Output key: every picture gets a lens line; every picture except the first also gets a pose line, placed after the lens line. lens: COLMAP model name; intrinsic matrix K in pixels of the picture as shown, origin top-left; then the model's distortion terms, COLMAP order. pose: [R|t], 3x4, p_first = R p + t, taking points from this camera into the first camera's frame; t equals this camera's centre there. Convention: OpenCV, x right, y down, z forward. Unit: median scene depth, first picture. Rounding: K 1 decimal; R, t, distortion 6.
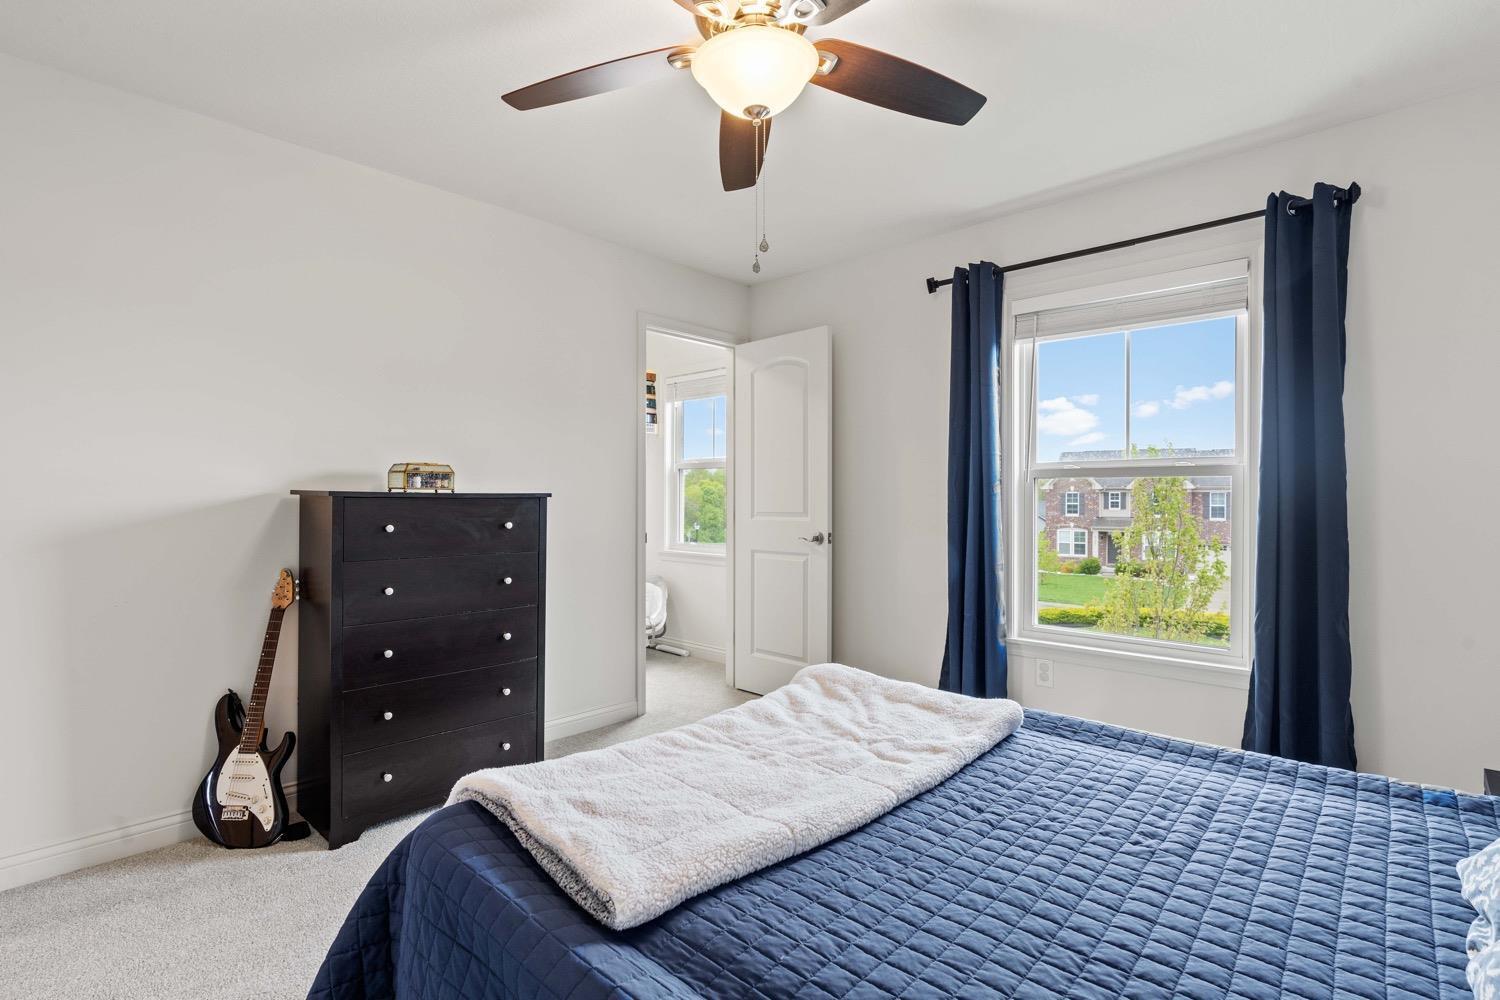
lens RADIAL K [[713.1, 0, 754.0], [0, 713.1, 501.5], [0, 0, 1]] dist [0.000052, -0.000077]
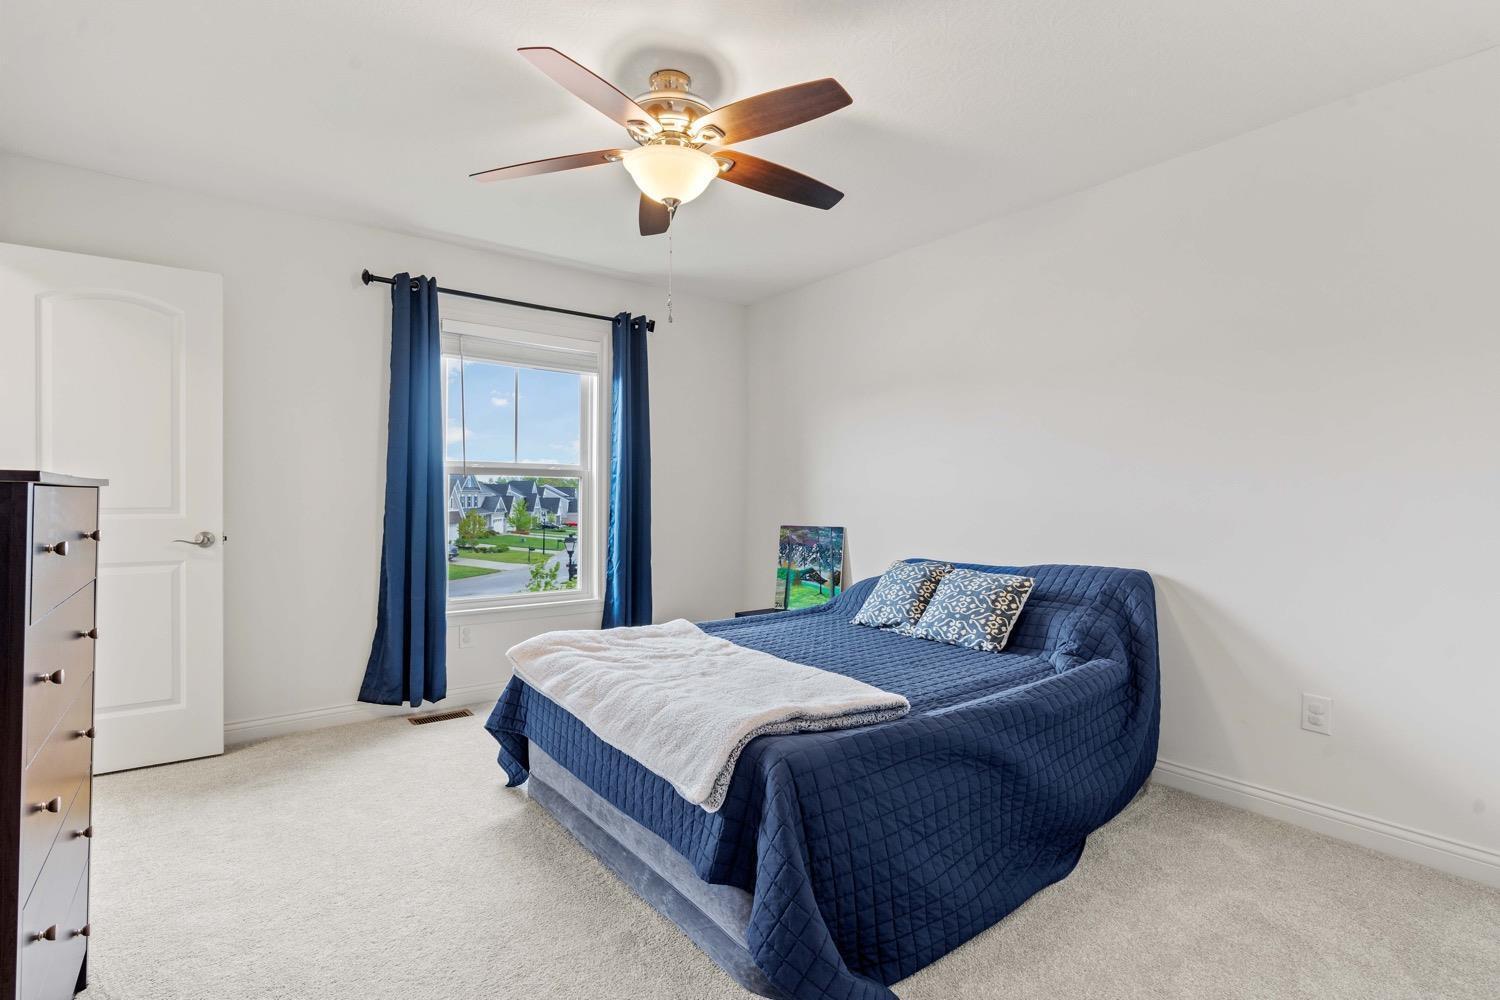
lens RADIAL K [[713.1, 0, 754.0], [0, 713.1, 501.5], [0, 0, 1]] dist [0.000052, -0.000077]
pose [[0.195688, -0.004203, 0.980657, -0.660758], [-0.005325, 0.999972, 0.005348, 0.001171], [-0.980652, -0.006268, 0.195660, 0.292673]]
